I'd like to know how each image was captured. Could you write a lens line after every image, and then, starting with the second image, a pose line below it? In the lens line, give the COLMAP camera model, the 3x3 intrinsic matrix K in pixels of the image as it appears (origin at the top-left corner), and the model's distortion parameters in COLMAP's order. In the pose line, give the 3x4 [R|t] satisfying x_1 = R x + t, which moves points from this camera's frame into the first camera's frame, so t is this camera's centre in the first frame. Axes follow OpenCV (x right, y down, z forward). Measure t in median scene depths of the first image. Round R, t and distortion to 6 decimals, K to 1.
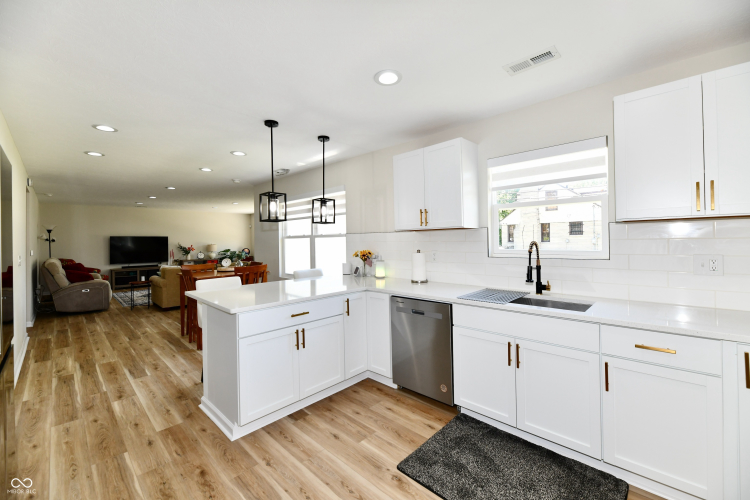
lens RADIAL K [[305.5, 0, 385.6], [0, 305.5, 237.1], [0, 0, 1]] dist [-0.003859, -0.000325]
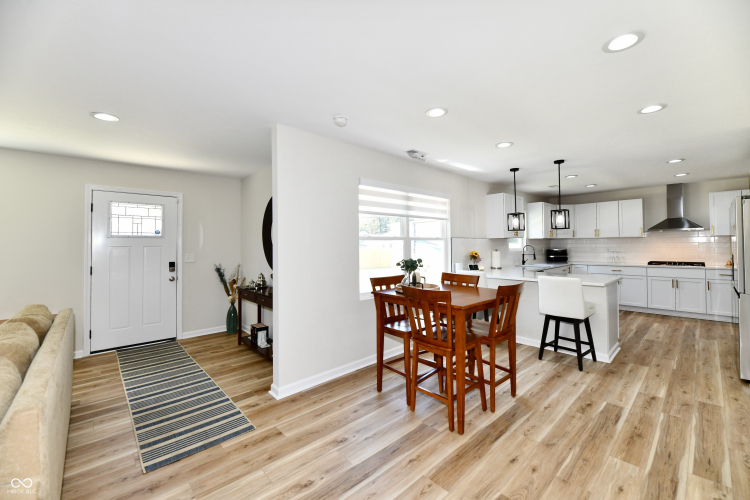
lens RADIAL K [[305.5, 0, 374.0], [0, 305.5, 244.4], [0, 0, 1]] dist [-0.003859, -0.000325]
pose [[0.082352, 0.016715, 0.996463, -1.855576], [-0.005067, 0.999853, -0.016354, 0.047029], [-0.996590, -0.003703, 0.082424, 1.745749]]
